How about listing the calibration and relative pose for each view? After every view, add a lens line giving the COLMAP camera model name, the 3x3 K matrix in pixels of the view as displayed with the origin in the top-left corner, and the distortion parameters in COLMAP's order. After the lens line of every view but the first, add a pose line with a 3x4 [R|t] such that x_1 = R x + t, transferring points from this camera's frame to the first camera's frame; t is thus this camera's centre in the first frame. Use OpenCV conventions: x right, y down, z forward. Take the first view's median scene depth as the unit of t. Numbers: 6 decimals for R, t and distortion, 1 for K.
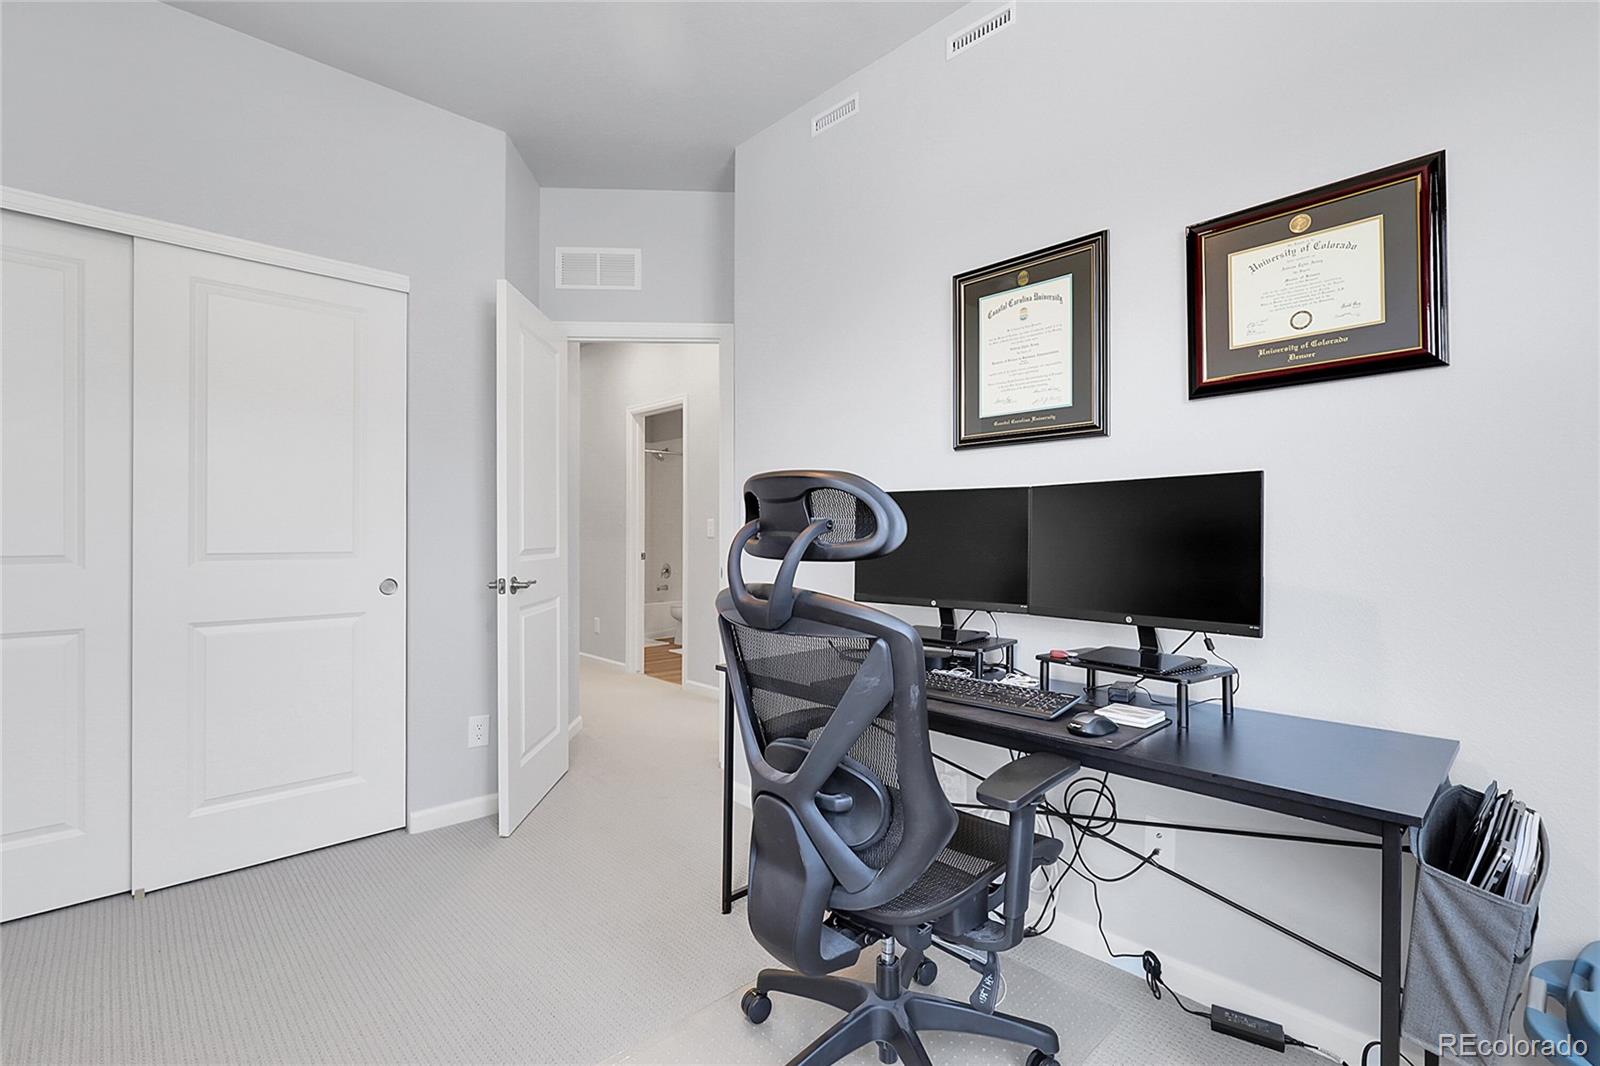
lens RADIAL K [[723.1, 0, 796.3], [0, 723.1, 528.8], [0, 0, 1]] dist [0.001294, 0.000818]
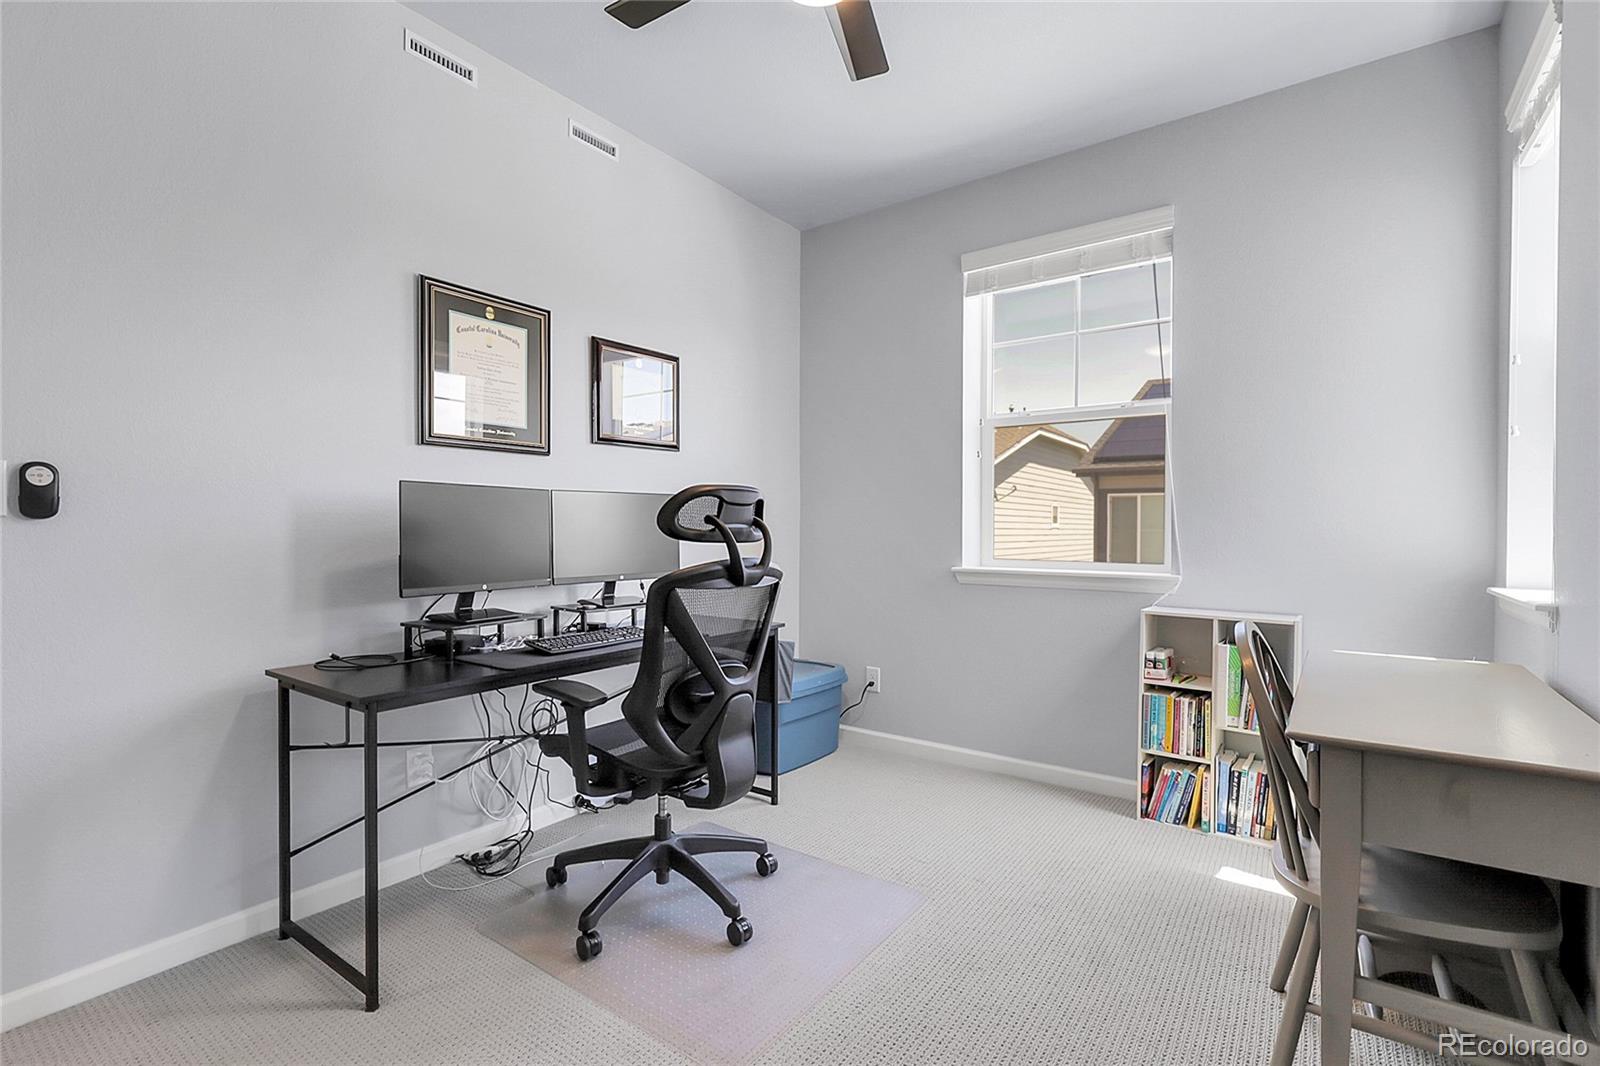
lens RADIAL K [[723.1, 0, 798.9], [0, 723.1, 531.3], [0, 0, 1]] dist [0.001294, 0.000818]
pose [[-0.184894, -0.014299, 0.982654, -1.020937], [-0.009141, 0.999876, 0.012830, -0.003778], [-0.982716, -0.006610, -0.185001, 0.753590]]
